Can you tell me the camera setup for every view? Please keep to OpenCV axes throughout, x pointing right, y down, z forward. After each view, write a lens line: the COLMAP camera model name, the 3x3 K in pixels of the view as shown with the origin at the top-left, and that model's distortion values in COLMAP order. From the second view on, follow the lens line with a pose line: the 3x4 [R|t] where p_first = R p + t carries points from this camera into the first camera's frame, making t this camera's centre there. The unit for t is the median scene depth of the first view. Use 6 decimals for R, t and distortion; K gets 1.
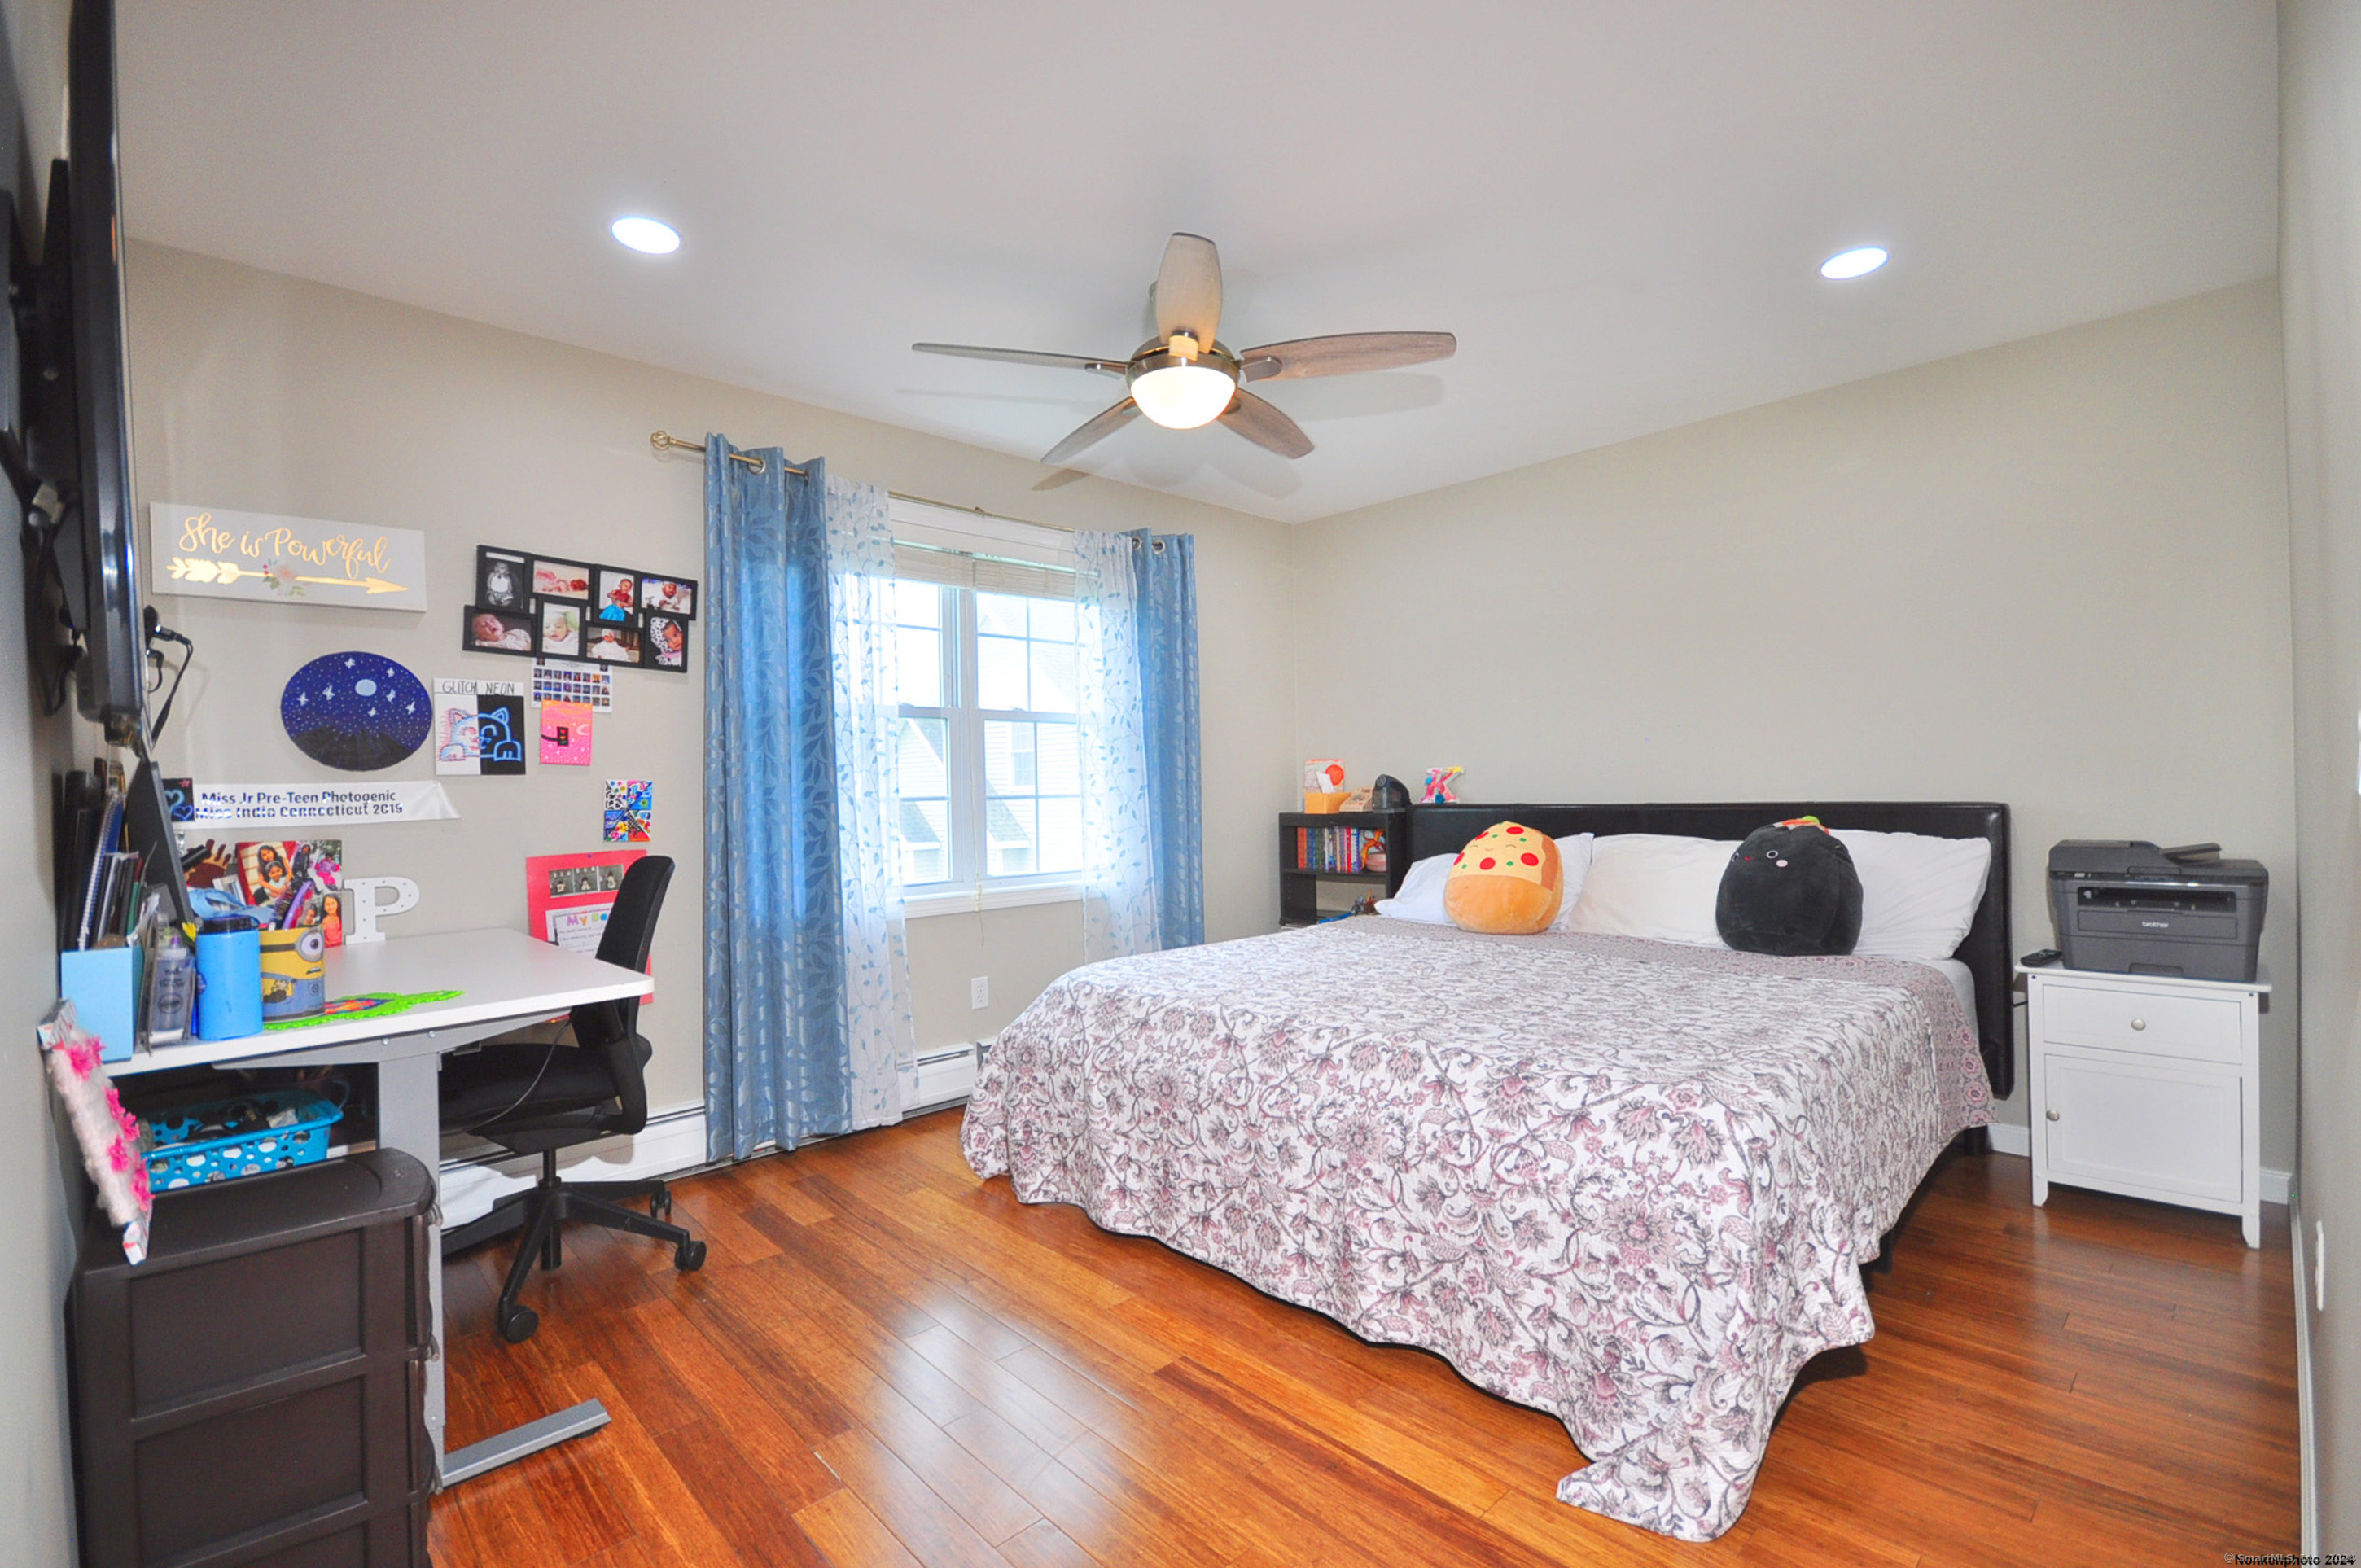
lens RADIAL K [[1034.1, 0, 1183.6], [0, 1034.1, 791.7], [0, 0, 1]] dist [0.002601, -0.005931]
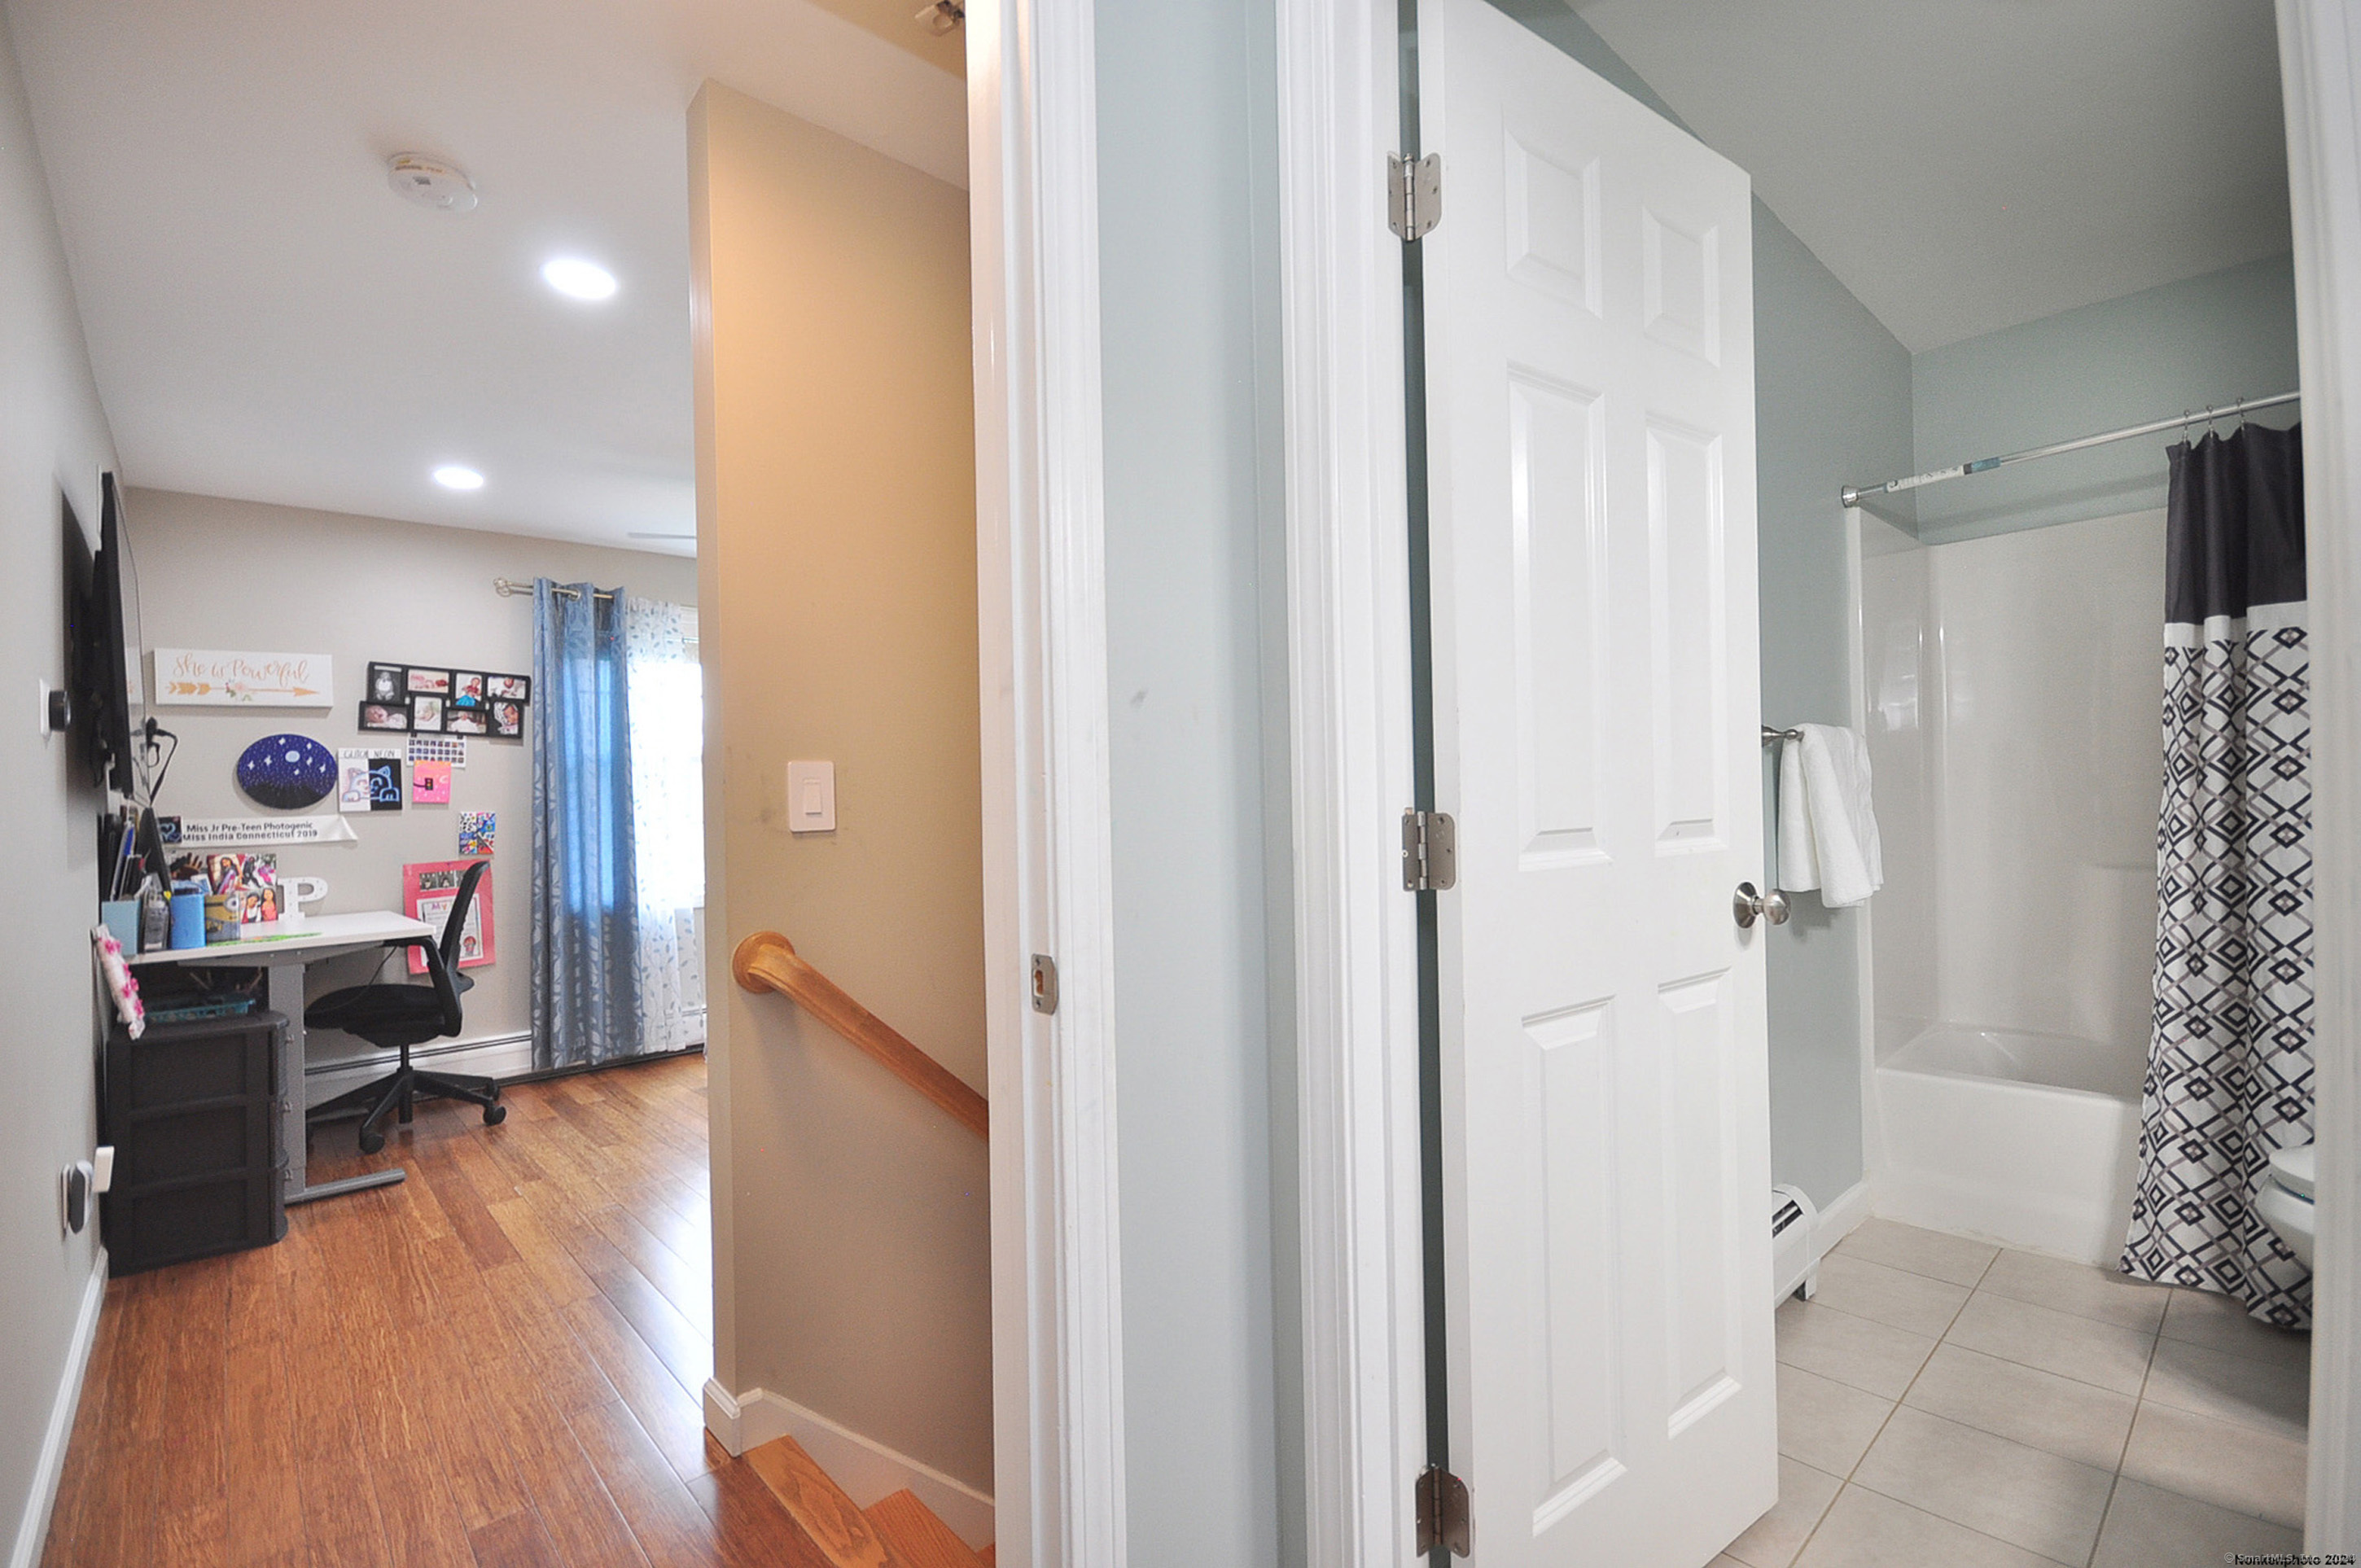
lens RADIAL K [[1042.3, 0, 1217.0], [0, 1042.3, 796.3], [0, 0, 1]] dist [0.005649, -0.008218]
pose [[0.999901, -0.013456, -0.004224, 0.583101], [0.013389, 0.999791, -0.015463, 0.002915], [0.004431, 0.015405, 0.999872, -0.541749]]
